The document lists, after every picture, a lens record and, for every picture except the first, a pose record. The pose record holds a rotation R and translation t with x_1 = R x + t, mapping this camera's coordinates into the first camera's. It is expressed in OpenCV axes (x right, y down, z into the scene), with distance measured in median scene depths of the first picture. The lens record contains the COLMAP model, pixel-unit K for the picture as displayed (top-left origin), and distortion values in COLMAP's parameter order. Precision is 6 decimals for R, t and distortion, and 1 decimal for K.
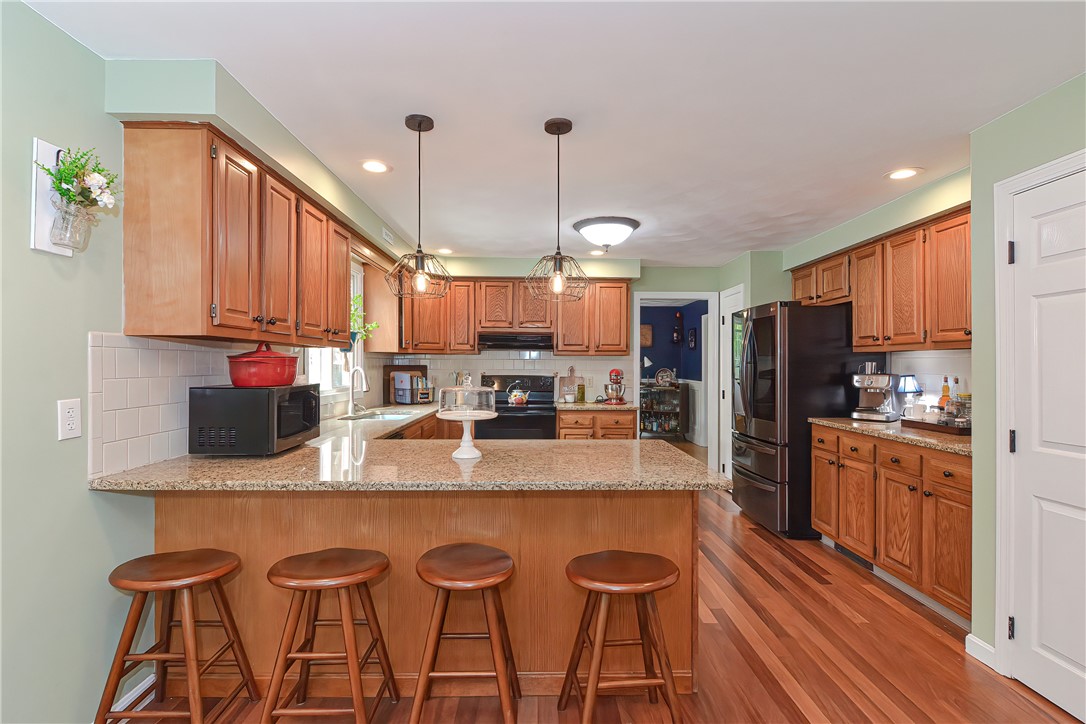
lens RADIAL K [[525.0, 0, 540.9], [0, 525.0, 364.9], [0, 0, 1]] dist [0.005990, -0.009864]
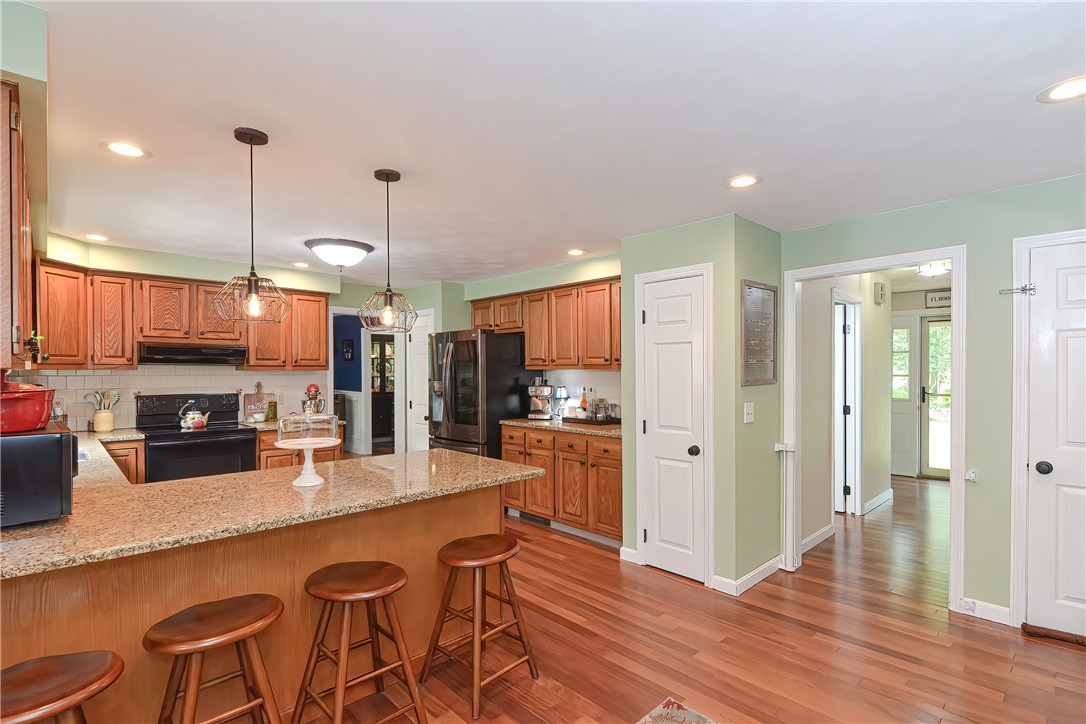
lens RADIAL K [[525.0, 0, 547.8], [0, 525.0, 374.8], [0, 0, 1]] dist [0.005990, -0.009864]
pose [[0.734810, -0.009925, 0.678200, -0.317587], [0.004634, 0.999943, 0.009613, -0.027158], [-0.678257, -0.003920, 0.734814, -0.031378]]
